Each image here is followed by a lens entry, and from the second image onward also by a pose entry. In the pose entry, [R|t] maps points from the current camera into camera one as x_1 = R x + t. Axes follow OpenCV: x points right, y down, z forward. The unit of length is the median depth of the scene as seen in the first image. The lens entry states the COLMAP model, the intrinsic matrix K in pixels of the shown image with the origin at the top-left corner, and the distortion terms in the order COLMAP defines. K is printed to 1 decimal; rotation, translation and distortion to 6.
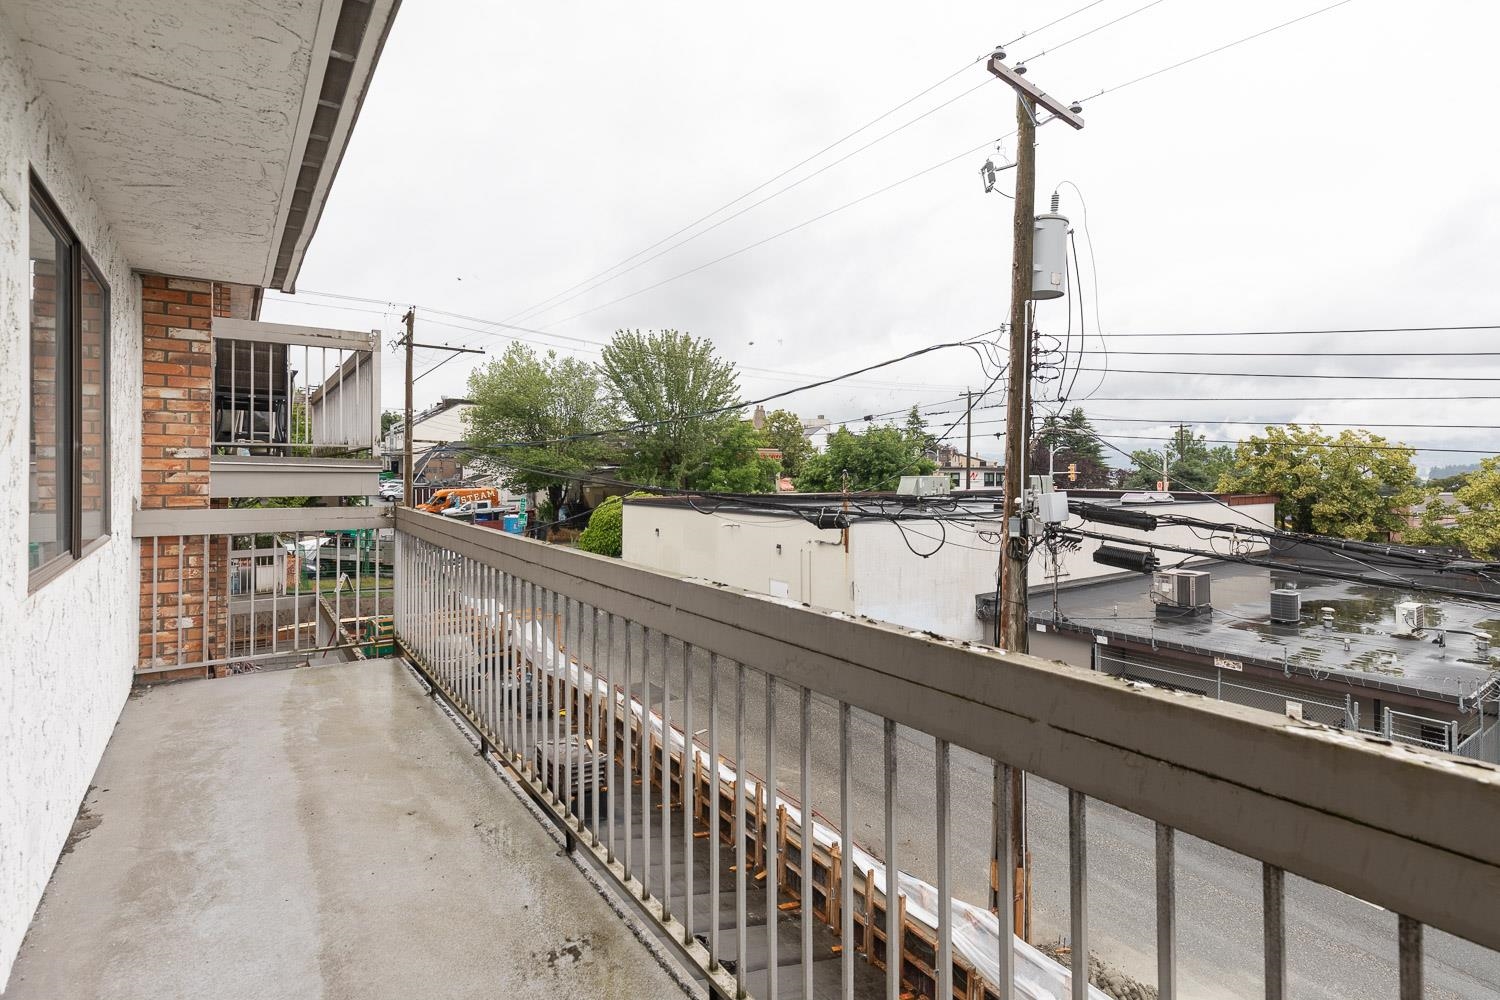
lens RADIAL K [[717.4, 0, 736.5], [0, 717.4, 458.7], [0, 0, 1]] dist [-0.005241, 0.000226]
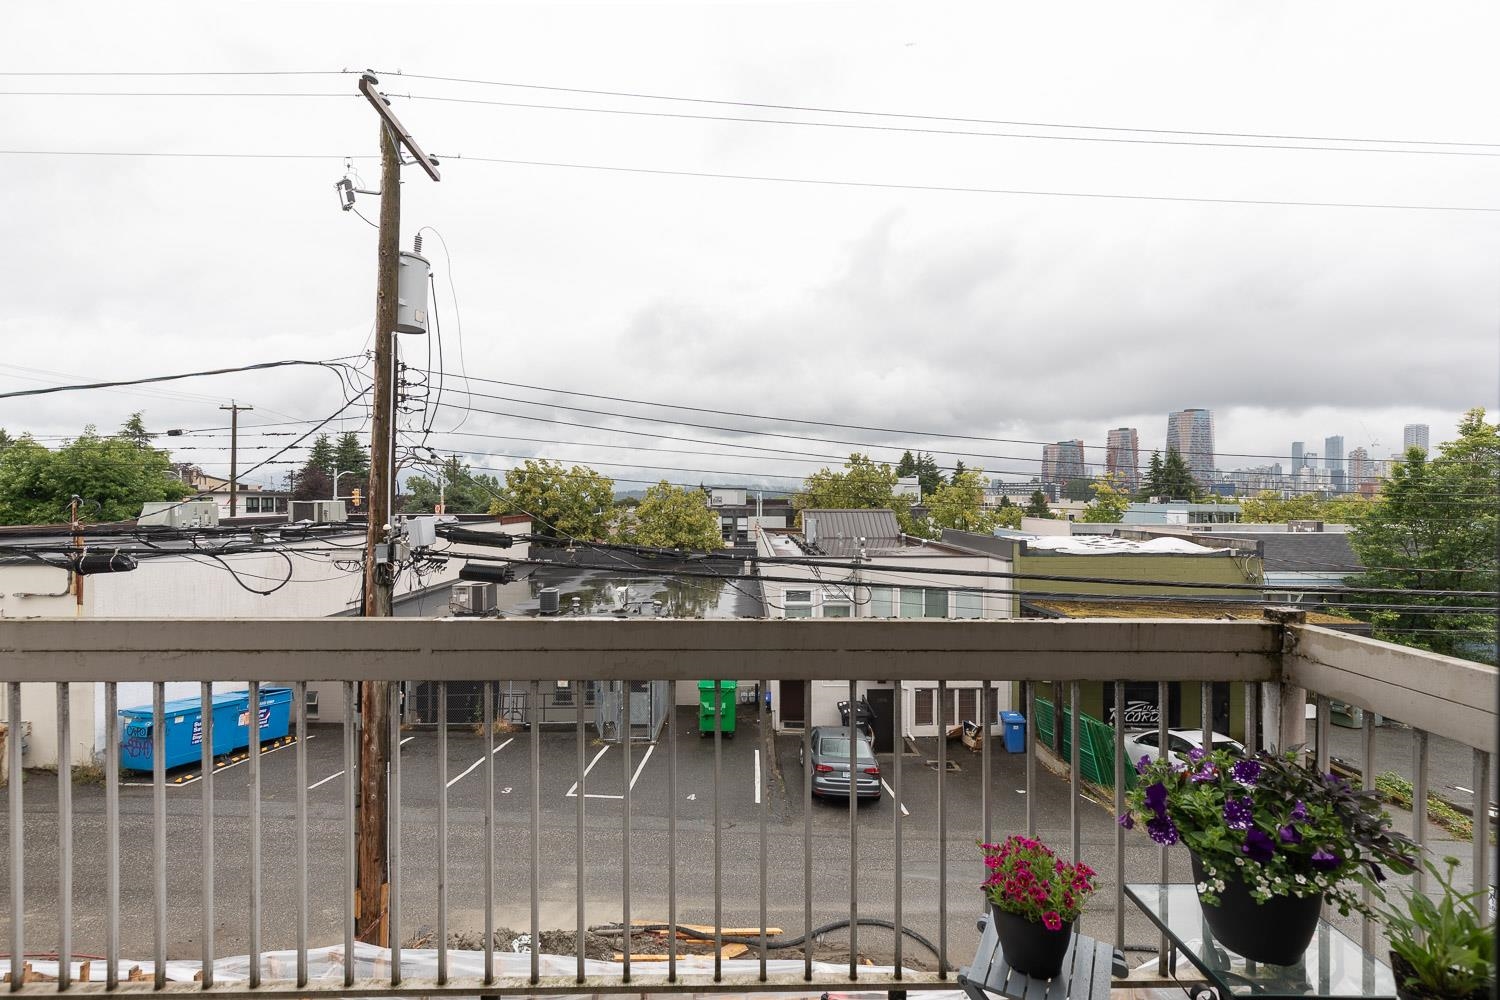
lens RADIAL K [[684.2, 0, 747.1], [0, 684.2, 492.9], [0, 0, 1]] dist [0.009450, -0.000678]
pose [[0.562397, 0.002821, 0.826862, -0.117398], [-0.014308, 0.999878, 0.006320, -0.003547], [-0.826743, -0.015385, 0.562369, 0.024065]]
